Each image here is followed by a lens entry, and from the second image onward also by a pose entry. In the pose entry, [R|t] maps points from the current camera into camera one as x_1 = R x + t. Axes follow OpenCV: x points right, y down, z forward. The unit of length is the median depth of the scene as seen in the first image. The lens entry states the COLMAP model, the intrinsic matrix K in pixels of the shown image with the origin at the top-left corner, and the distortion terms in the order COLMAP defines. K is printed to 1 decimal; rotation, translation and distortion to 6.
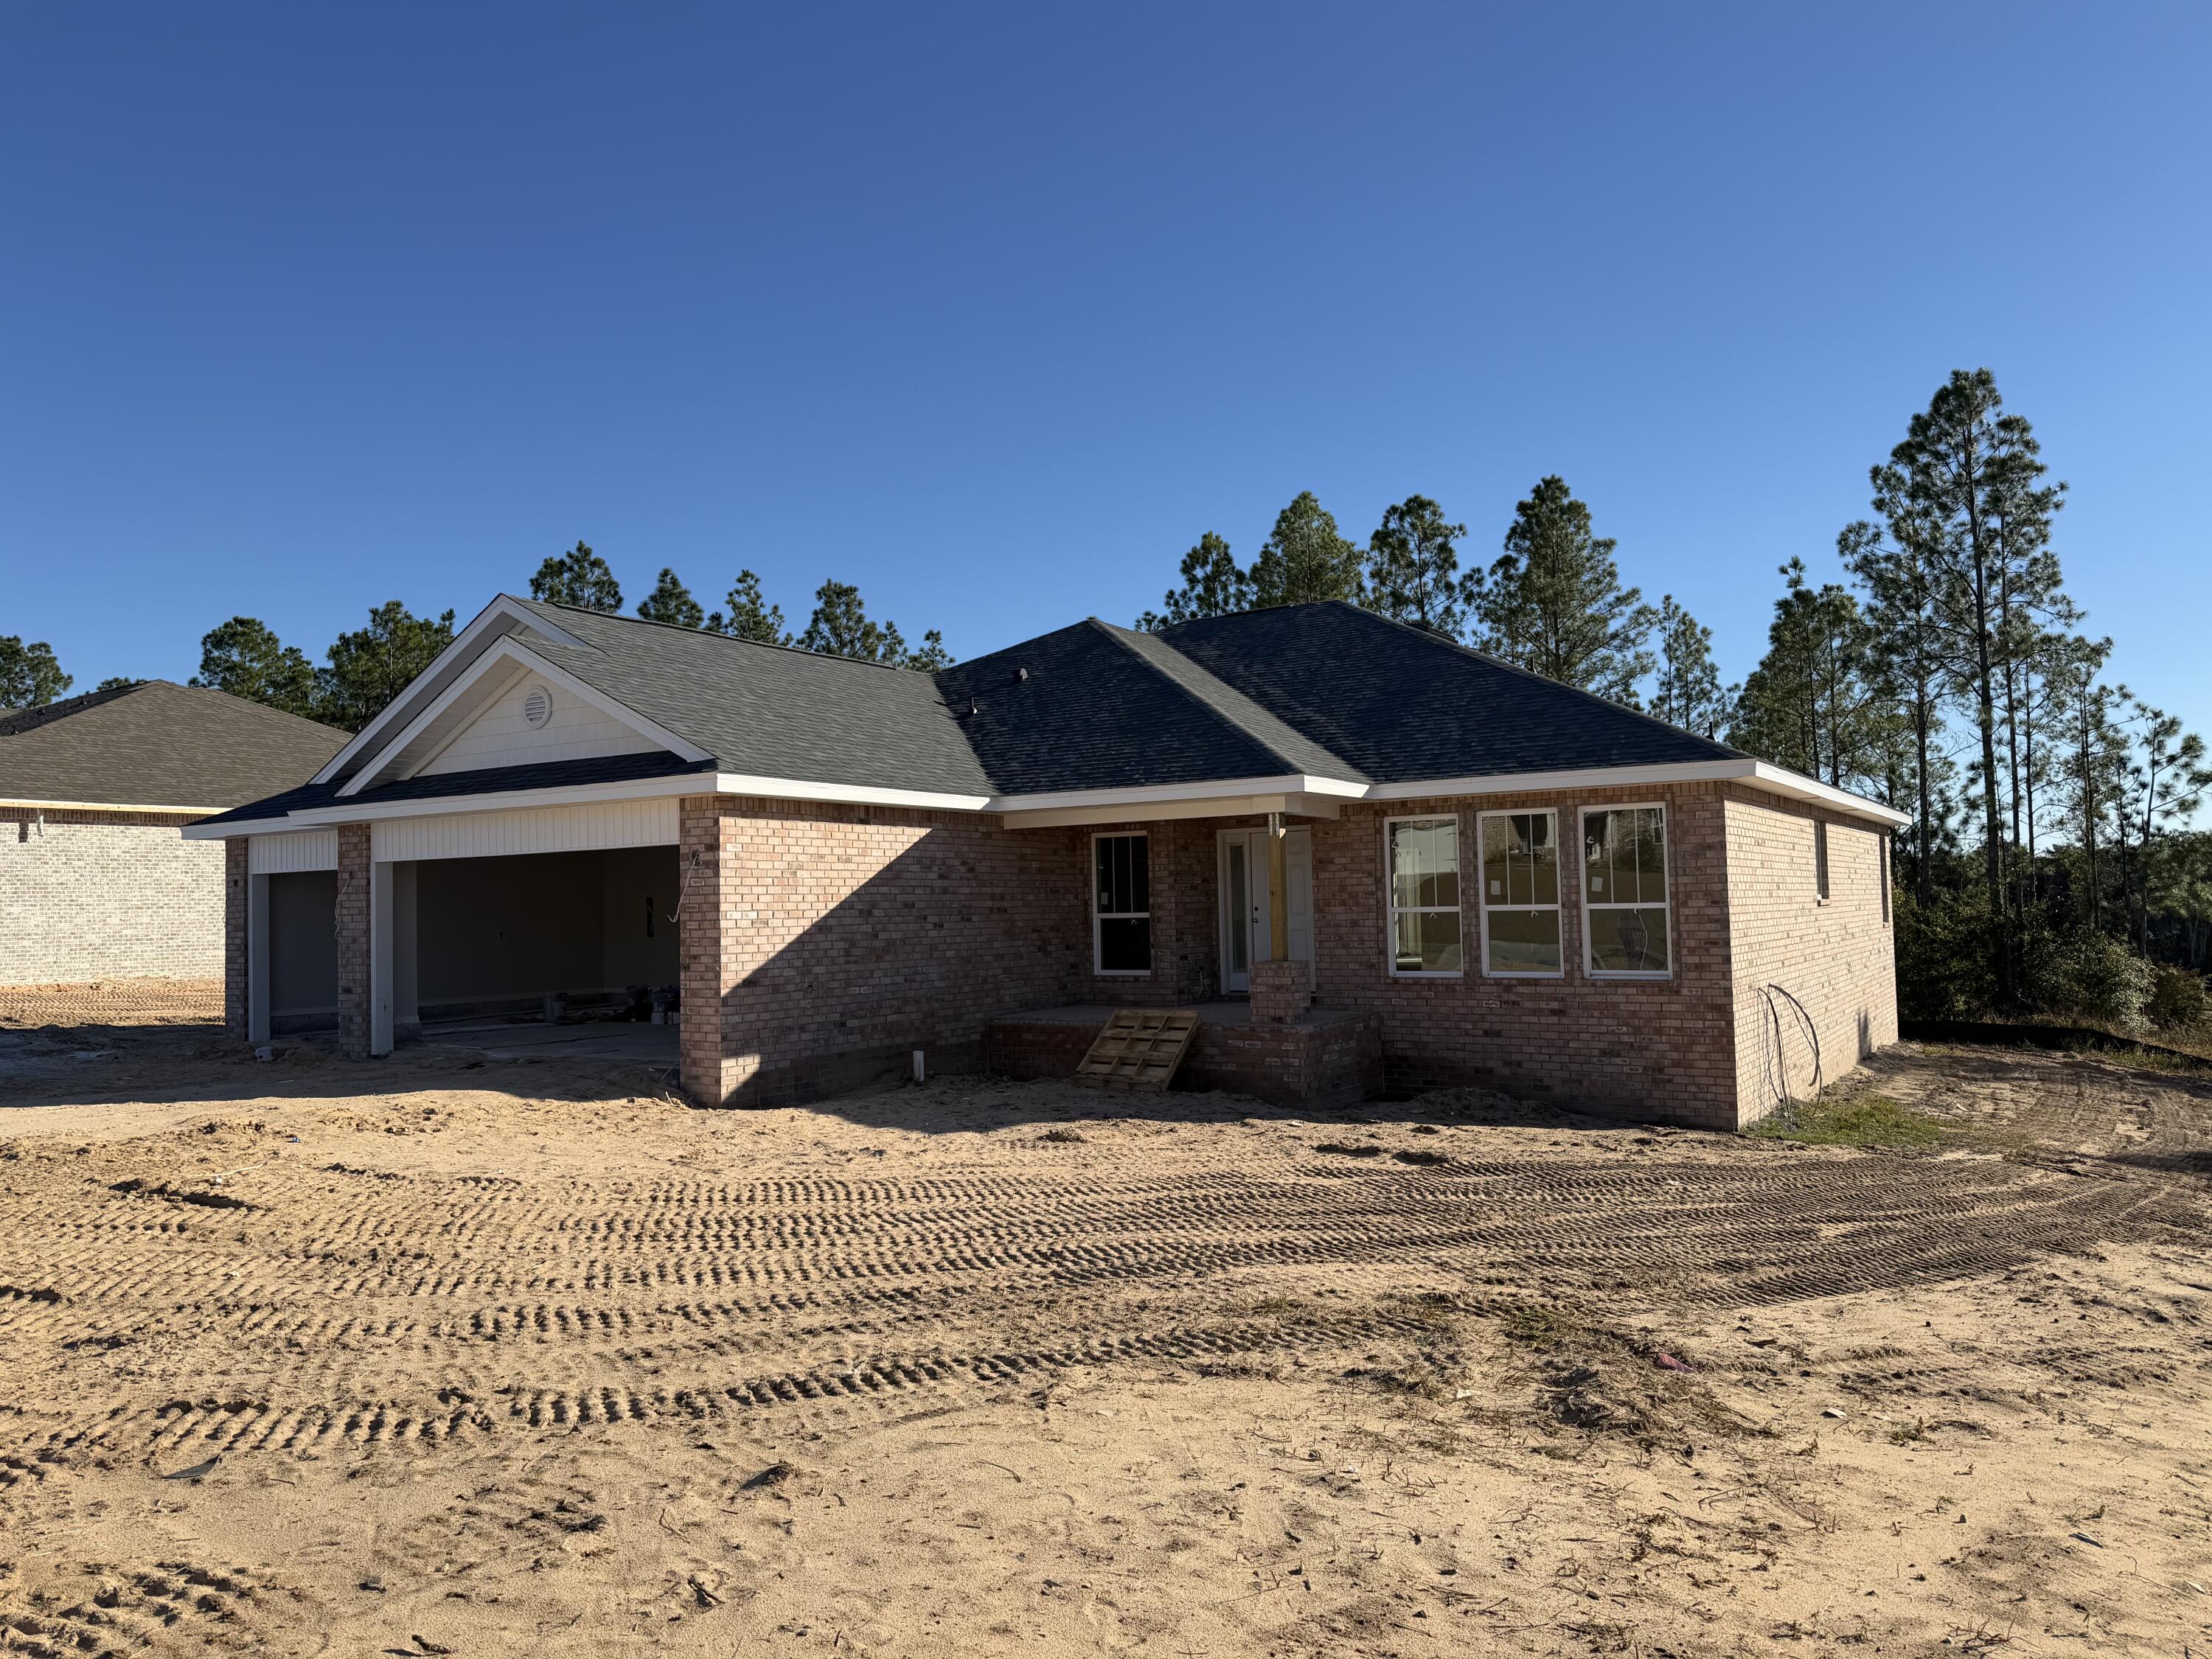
lens RADIAL K [[1522.1, 0, 1139.2], [0, 1522.1, 816.4], [0, 0, 1]] dist [0.056735, -0.065205]
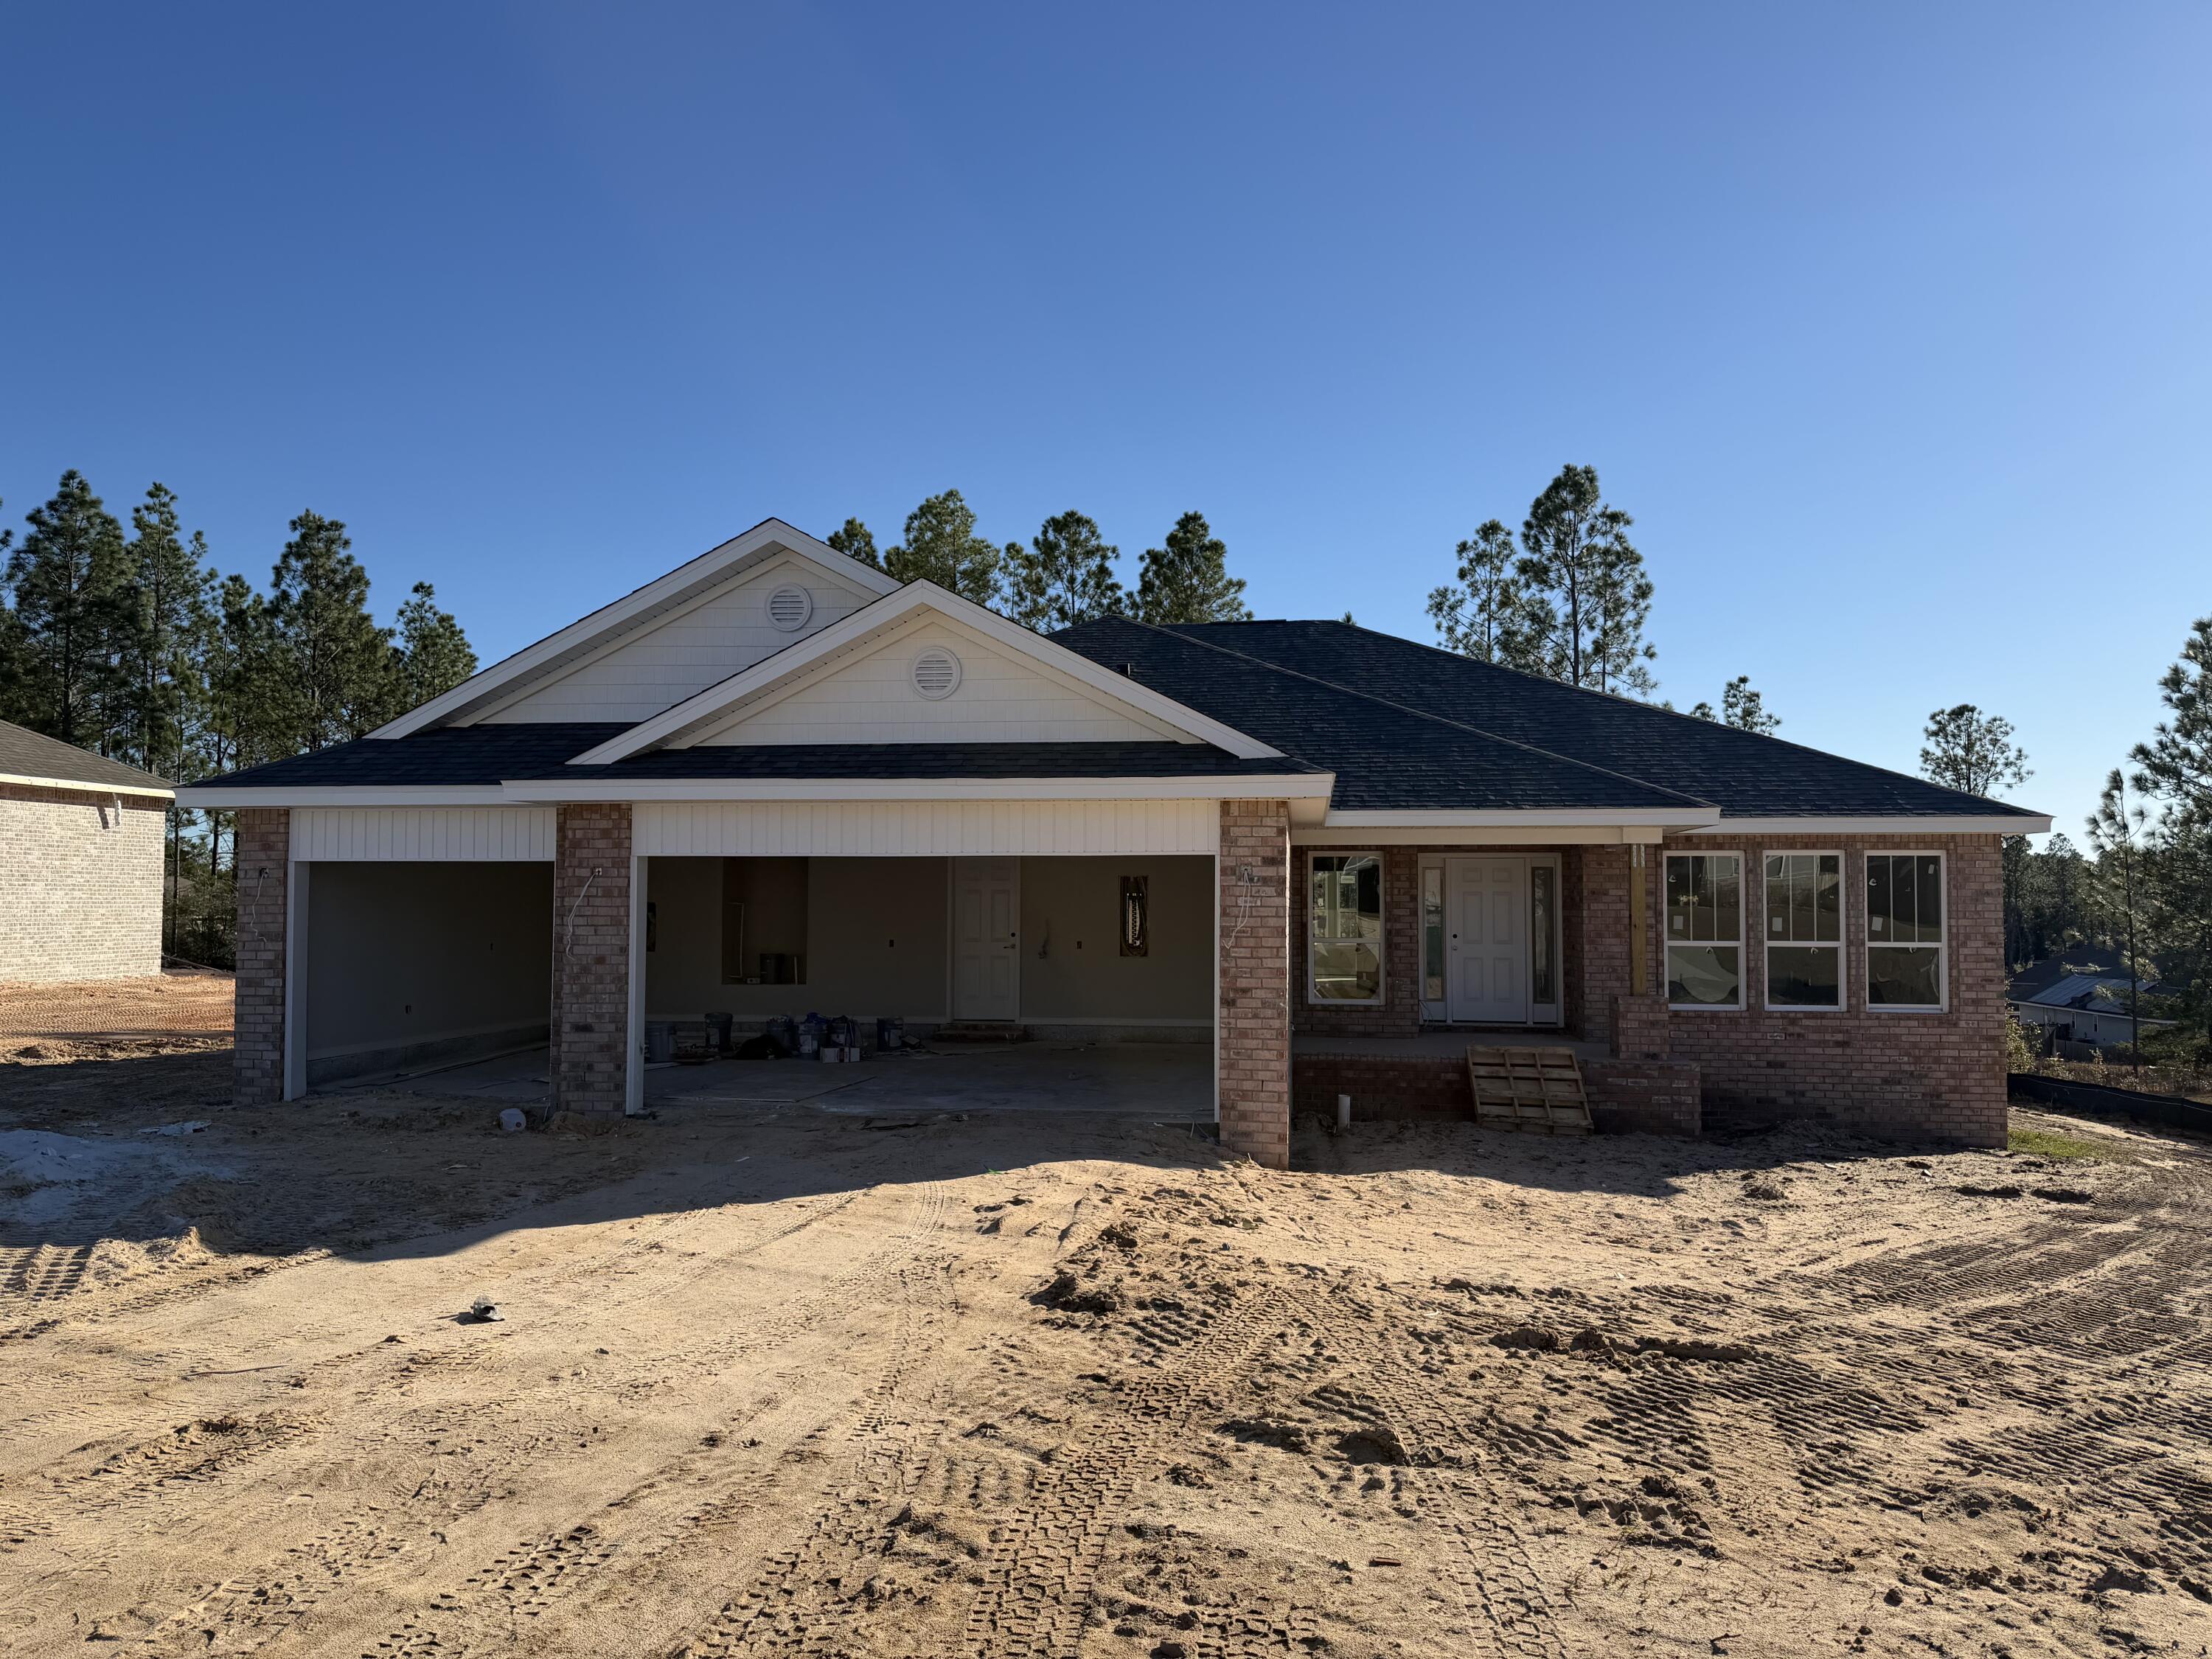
lens RADIAL K [[1522.1, 0, 1116.7], [0, 1522.1, 832.6], [0, 0, 1]] dist [0.056735, -0.065205]
pose [[0.912691, 0.044917, 0.406174, -0.602727], [-0.048094, 0.998840, -0.002387, 0.008558], [-0.405810, -0.017356, 0.913793, 0.226935]]
